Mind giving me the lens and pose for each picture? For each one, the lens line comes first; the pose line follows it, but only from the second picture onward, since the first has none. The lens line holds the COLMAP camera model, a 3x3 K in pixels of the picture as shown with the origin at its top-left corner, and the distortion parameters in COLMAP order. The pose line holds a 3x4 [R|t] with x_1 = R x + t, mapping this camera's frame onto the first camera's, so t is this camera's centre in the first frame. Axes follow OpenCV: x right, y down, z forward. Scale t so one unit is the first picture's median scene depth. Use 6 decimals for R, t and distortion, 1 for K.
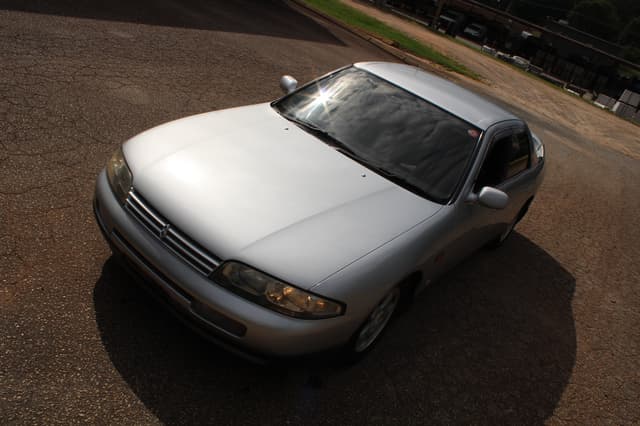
lens RADIAL K [[537.8, 0, 319.0], [0, 537.8, 224.0], [0, 0, 1]] dist [-0.160409, 0.133788]
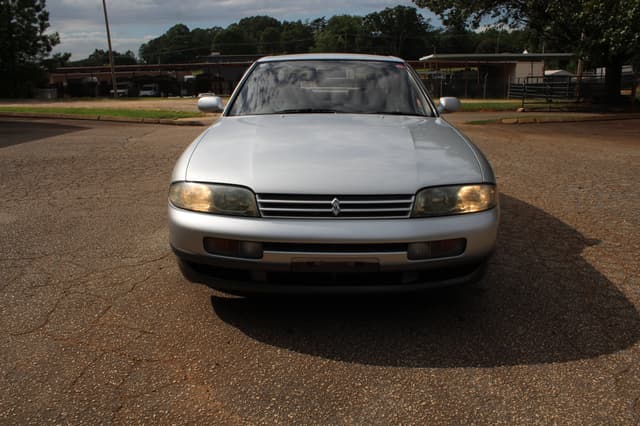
lens RADIAL K [[537.8, 0, 319.4], [0, 537.8, 215.8], [0, 0, 1]] dist [-0.160409, 0.133788]
pose [[0.759839, -0.460423, 0.458971, -0.548158], [0.513550, 0.857995, 0.010514, 0.002369], [-0.398636, 0.227716, 0.888389, 0.143572]]
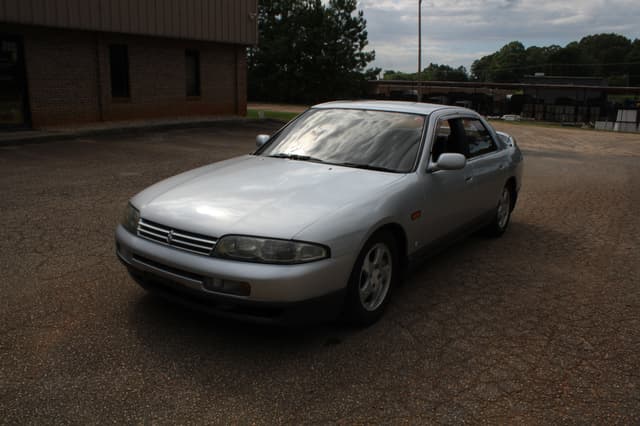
lens RADIAL K [[537.8, 0, 319.0], [0, 537.8, 218.2], [0, 0, 1]] dist [-0.160409, 0.133788]
pose [[0.953324, -0.299285, -0.040034, 0.069787], [0.280886, 0.927642, -0.246138, 0.272445], [0.110803, 0.223404, 0.968408, -0.109997]]
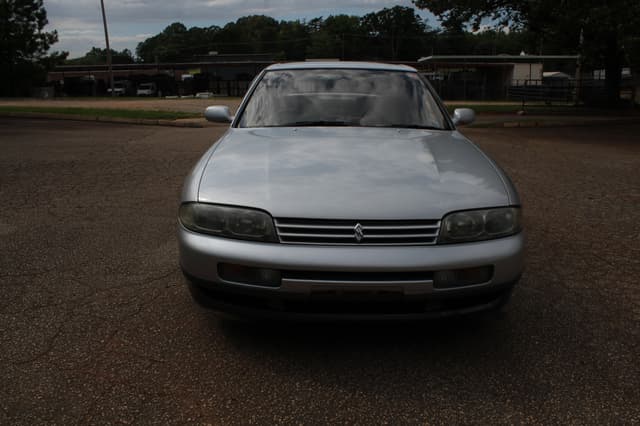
lens RADIAL K [[537.8, 0, 318.1], [0, 537.8, 213.4], [0, 0, 1]] dist [-0.160409, 0.133788]
pose [[0.760447, -0.454250, 0.464087, -0.540746], [0.508215, 0.861170, 0.010162, -0.040889], [-0.404274, 0.228129, 0.885731, 0.180543]]
